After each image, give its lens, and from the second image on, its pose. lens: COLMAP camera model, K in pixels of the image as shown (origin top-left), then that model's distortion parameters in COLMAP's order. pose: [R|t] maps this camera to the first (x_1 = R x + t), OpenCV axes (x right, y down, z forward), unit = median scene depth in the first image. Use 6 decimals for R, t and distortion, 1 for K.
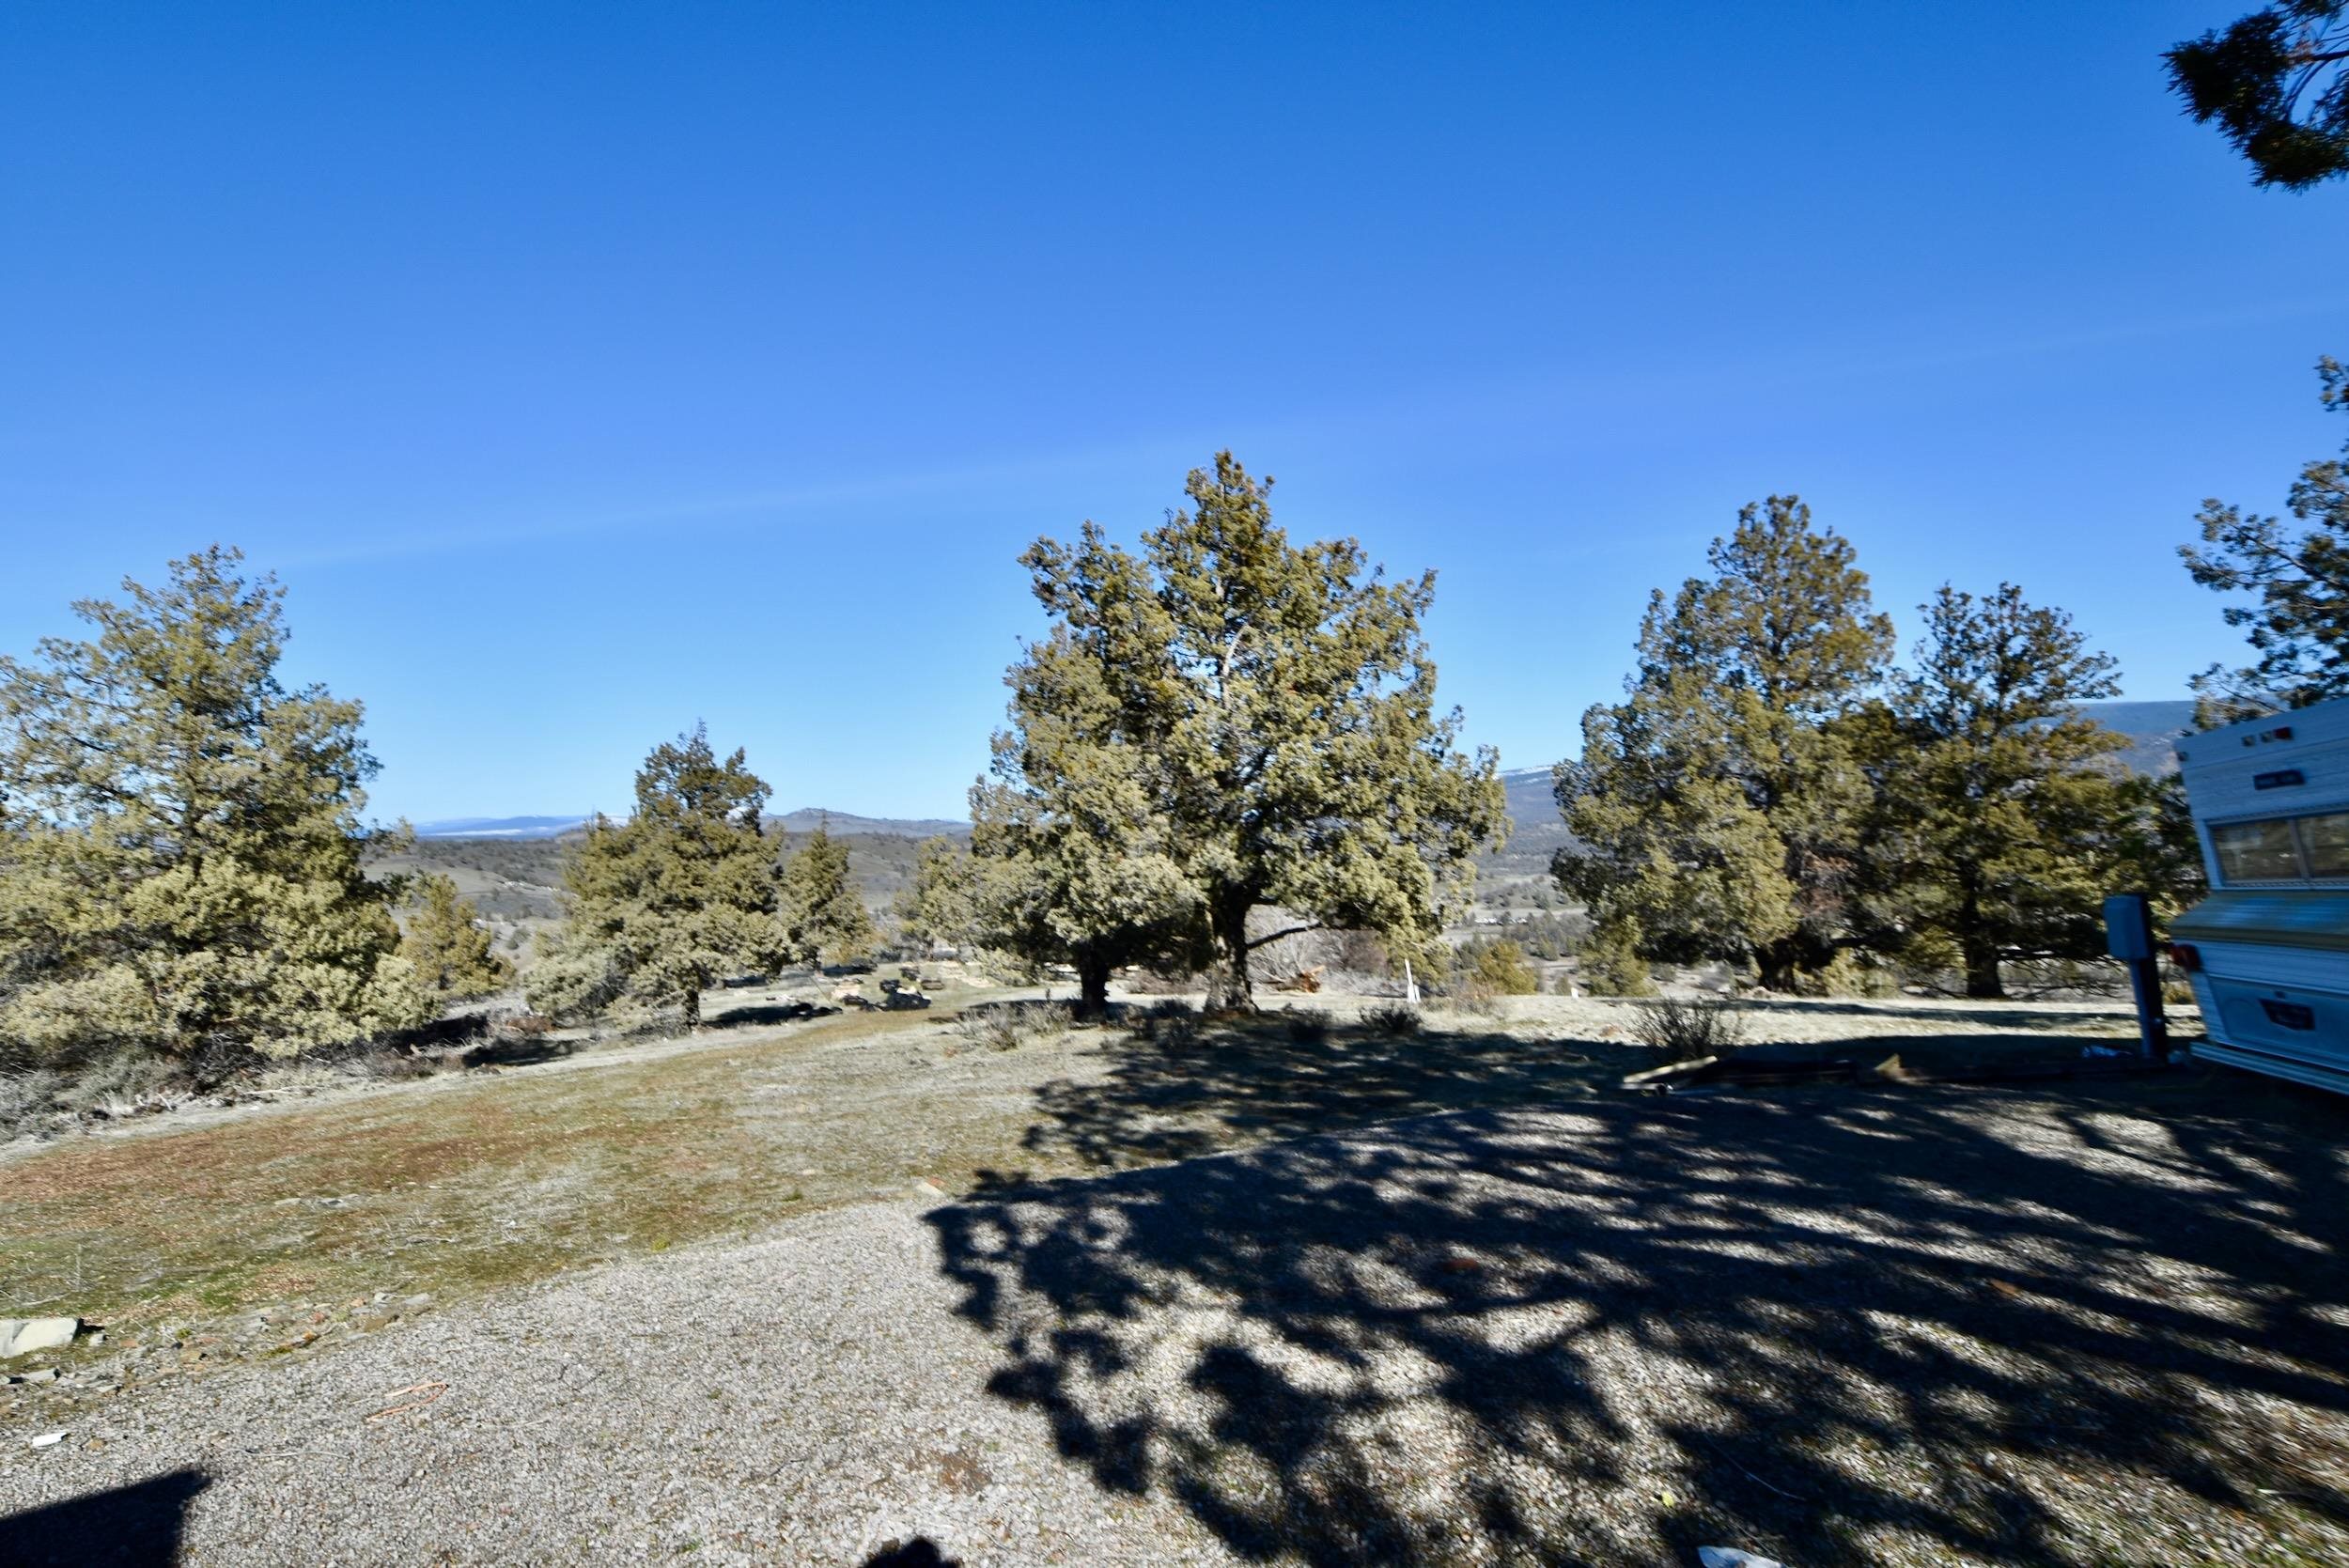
lens RADIAL K [[1250.4, 0, 1159.8], [0, 1250.4, 798.5], [0, 0, 1]] dist [0.000714, -0.009267]
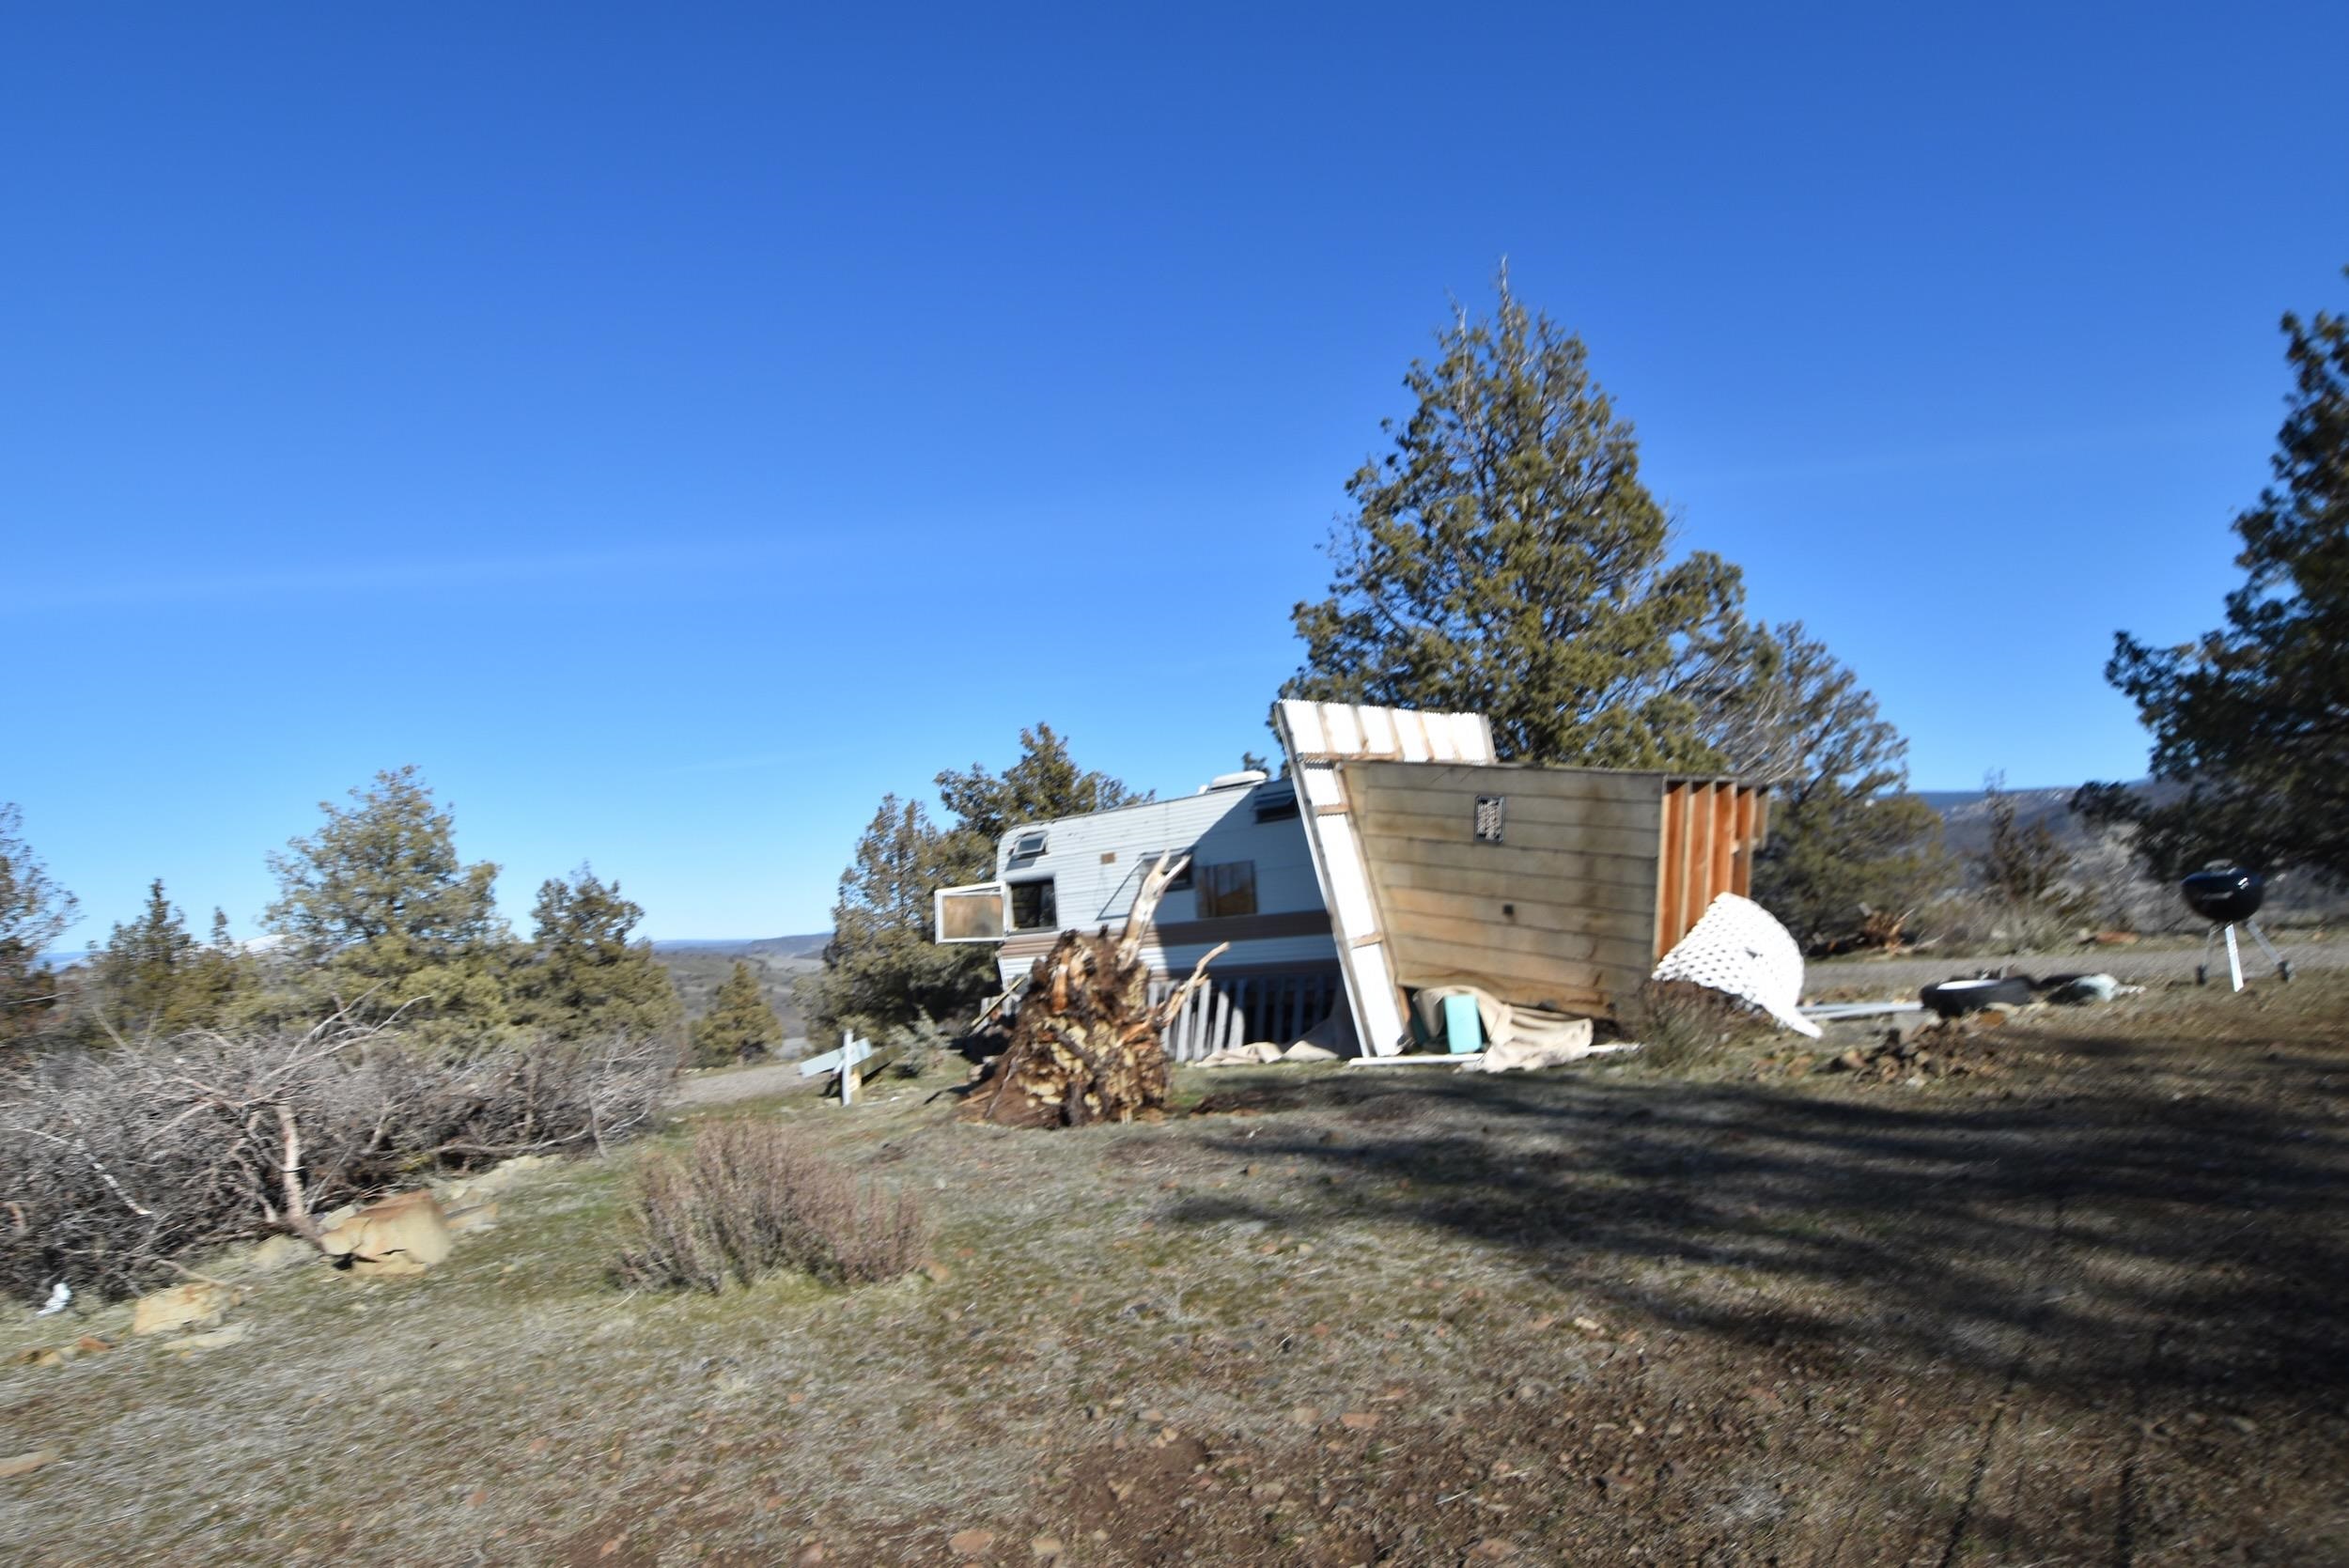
lens RADIAL K [[1250.4, 0, 1163.1], [0, 1250.4, 792.8], [0, 0, 1]] dist [0.000714, -0.009267]
pose [[0.960665, 0.000401, 0.277709, -0.303861], [0.025072, 0.995790, -0.088166, -0.005003], [-0.276575, 0.091661, 0.956611, -0.851836]]
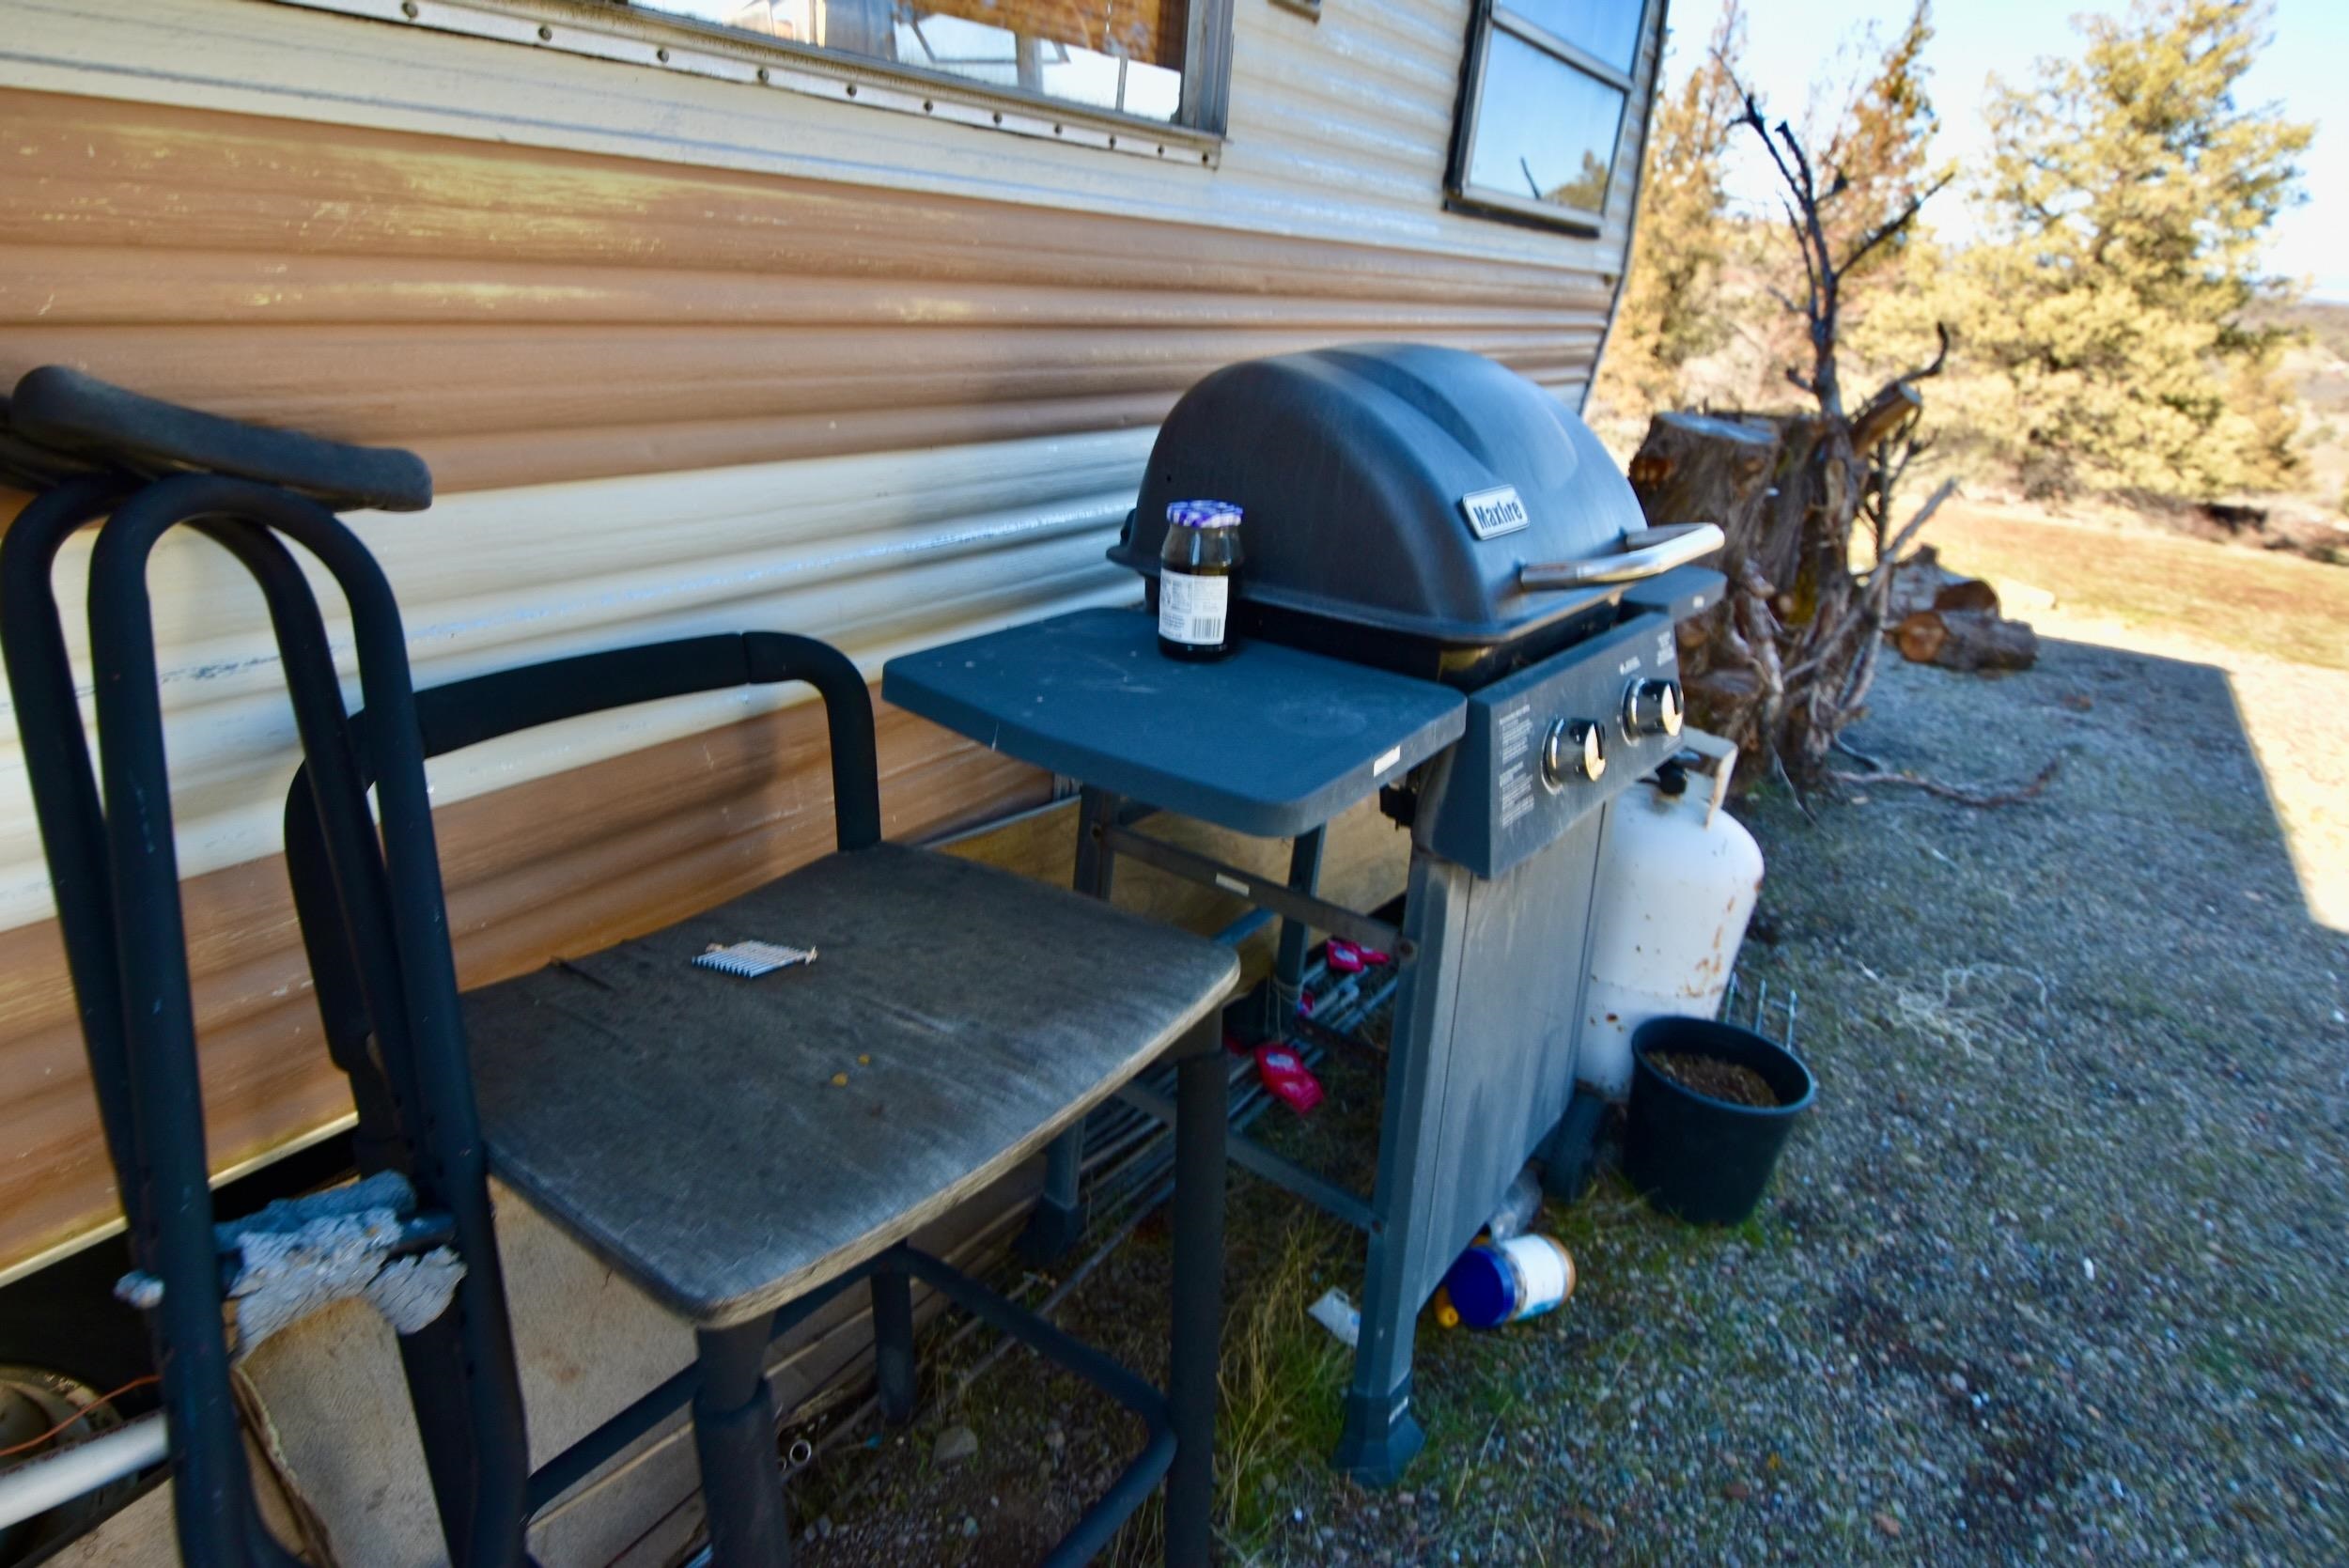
lens RADIAL K [[1250.4, 0, 1161.6], [0, 1250.4, 789.9], [0, 0, 1]] dist [0.000714, -0.009267]
pose [[0.343160, 0.444590, -0.827394, 0.033252], [-0.064597, 0.889969, 0.451423, 0.003611], [0.937053, -0.101463, 0.334121, -0.156411]]
